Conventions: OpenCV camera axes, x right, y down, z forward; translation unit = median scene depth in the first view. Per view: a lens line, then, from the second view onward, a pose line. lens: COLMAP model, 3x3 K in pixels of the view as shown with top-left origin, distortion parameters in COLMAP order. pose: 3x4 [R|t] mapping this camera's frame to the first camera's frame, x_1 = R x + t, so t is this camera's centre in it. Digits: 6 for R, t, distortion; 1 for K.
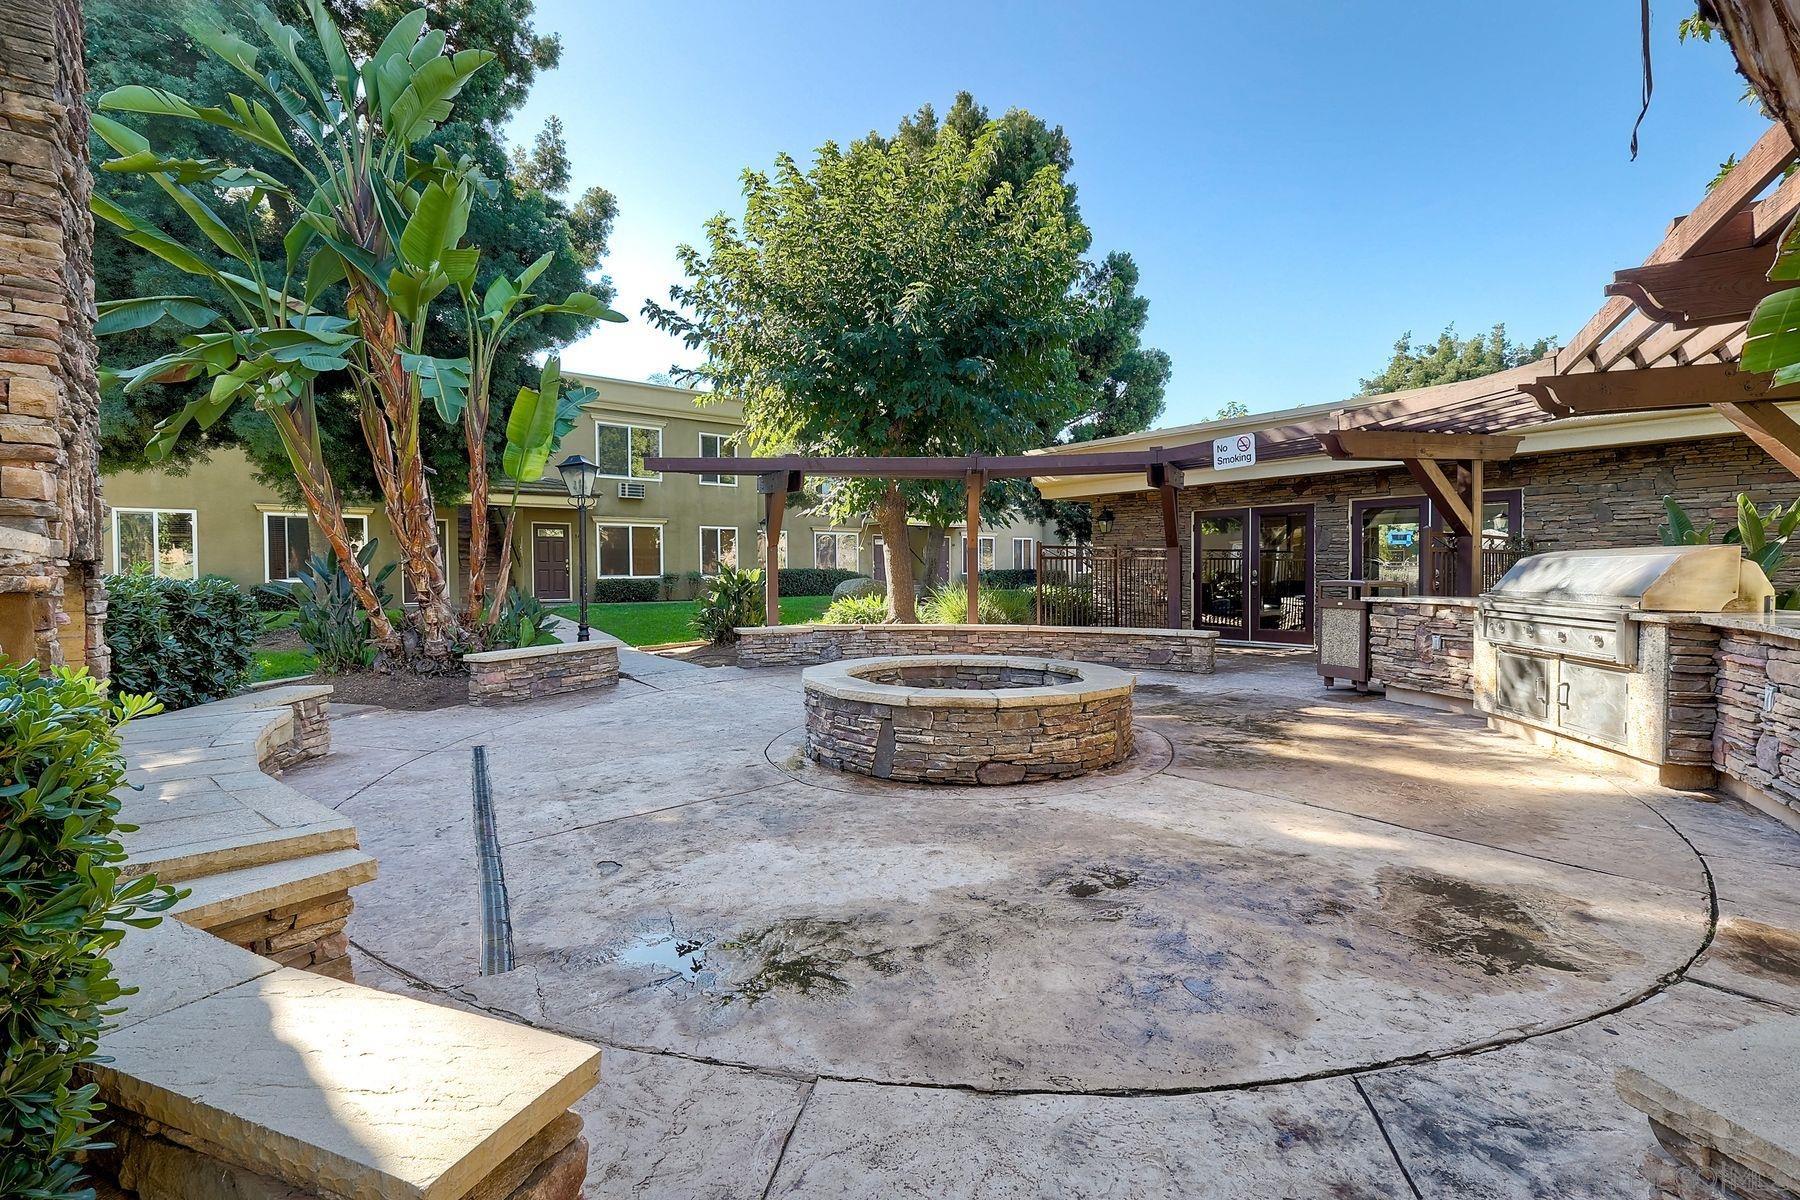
lens RADIAL K [[786.8, 0, 900.0], [0, 786.8, 600.0], [0, 0, 1]] dist [-0.000171, -0.000006]
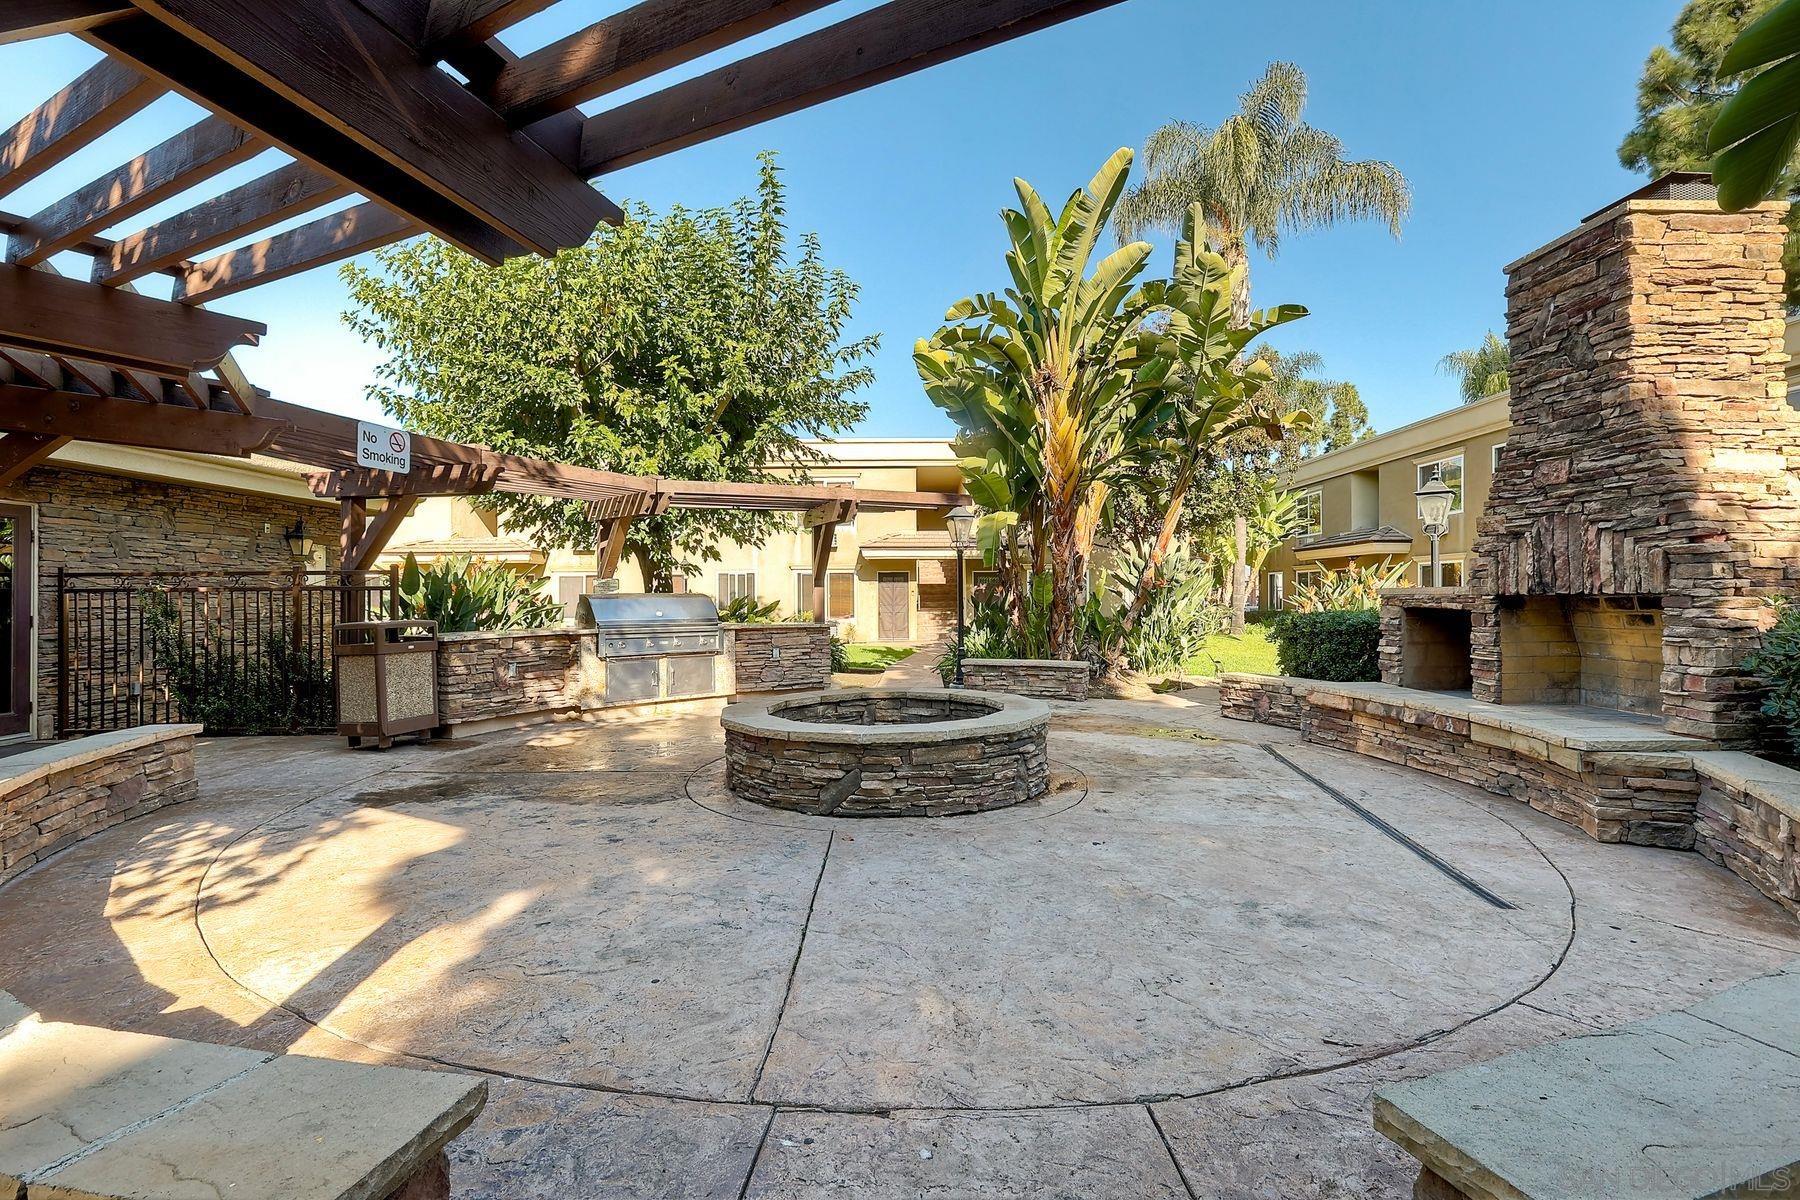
lens RADIAL K [[786.8, 0, 900.0], [0, 786.8, 600.0], [0, 0, 1]] dist [-0.000171, -0.000006]
pose [[-0.786696, 0.005273, 0.617319, -0.490969], [0.029149, 0.999165, 0.028612, -0.066619], [-0.616653, 0.040503, -0.786193, 1.546513]]
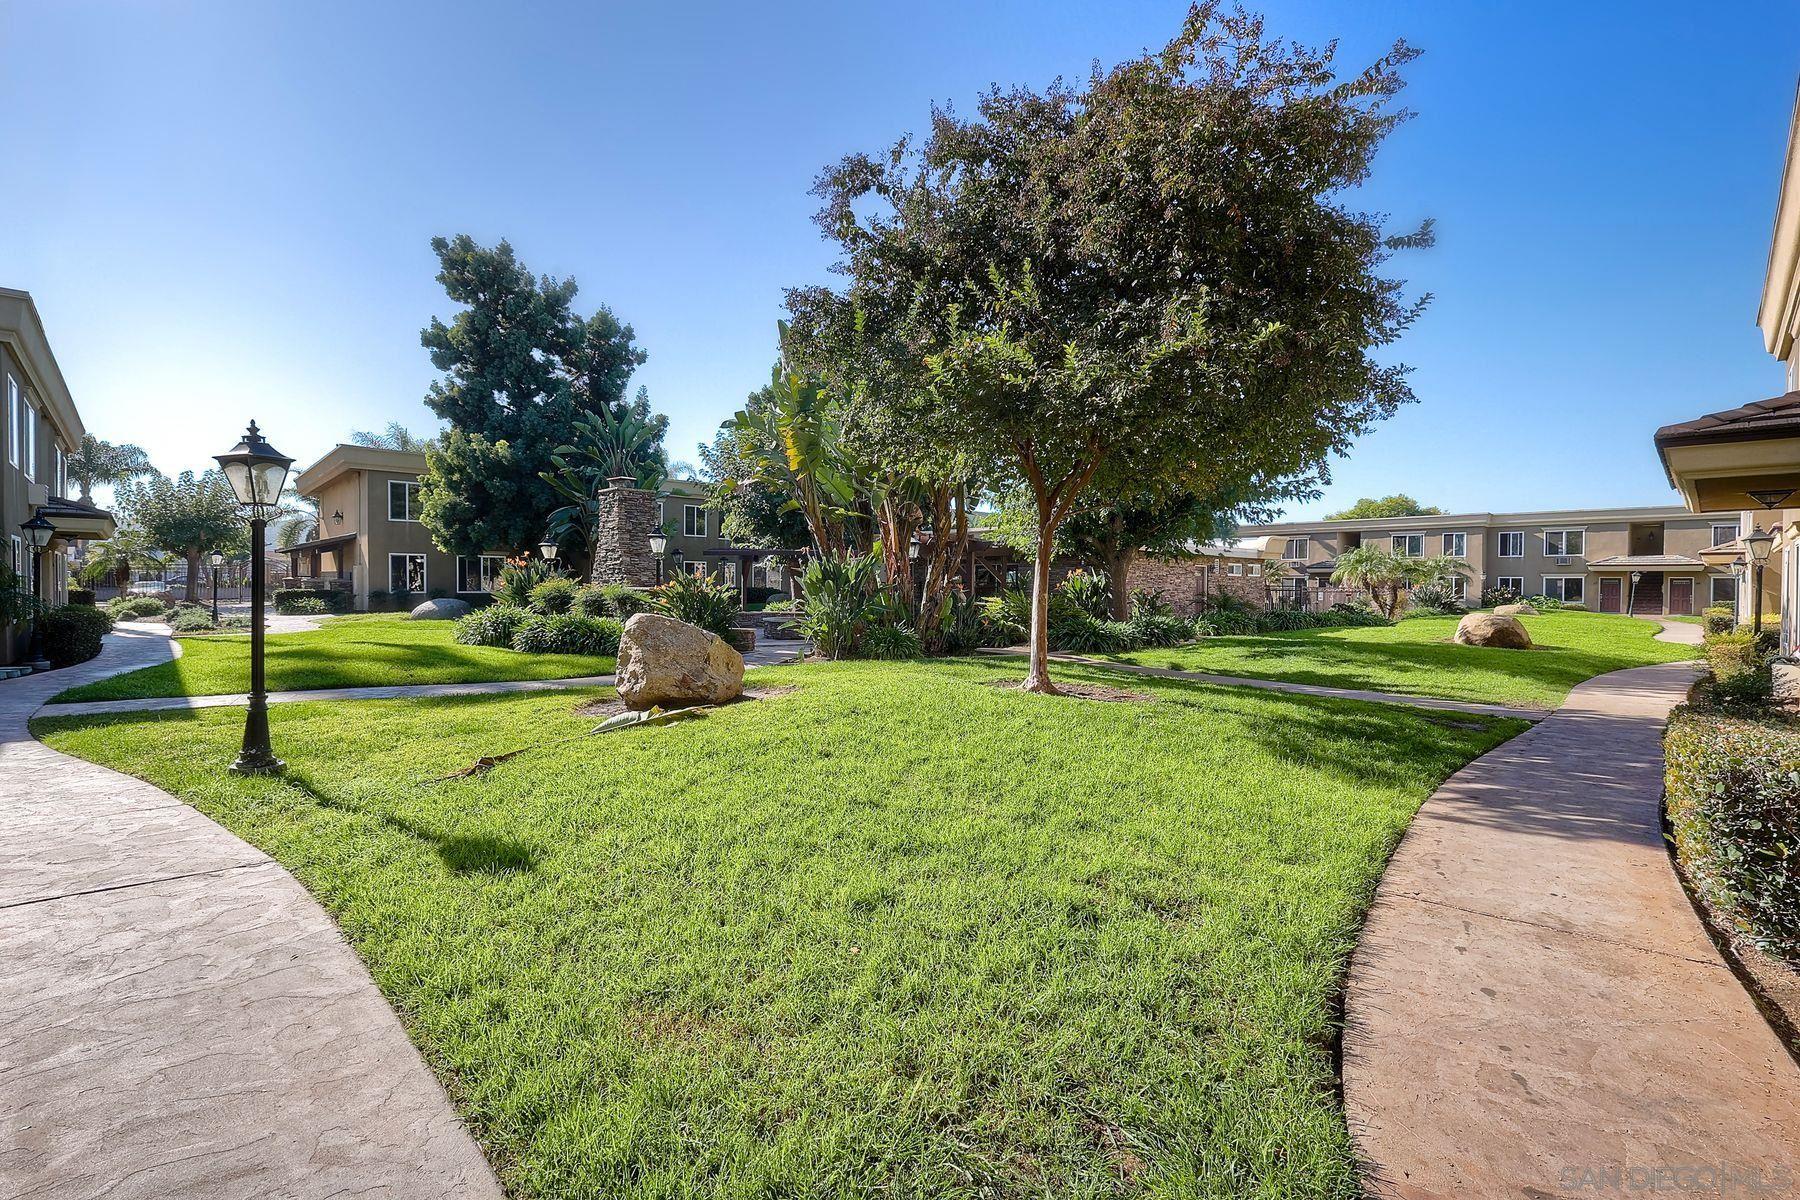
lens RADIAL K [[786.8, 0, 900.0], [0, 786.8, 600.0], [0, 0, 1]] dist [-0.000171, -0.000006]
pose [[0.995427, 0.009582, 0.095049, 0.038503], [-0.007824, 0.999792, -0.018856, 0.015400], [-0.095210, 0.018026, 0.995294, -0.627934]]
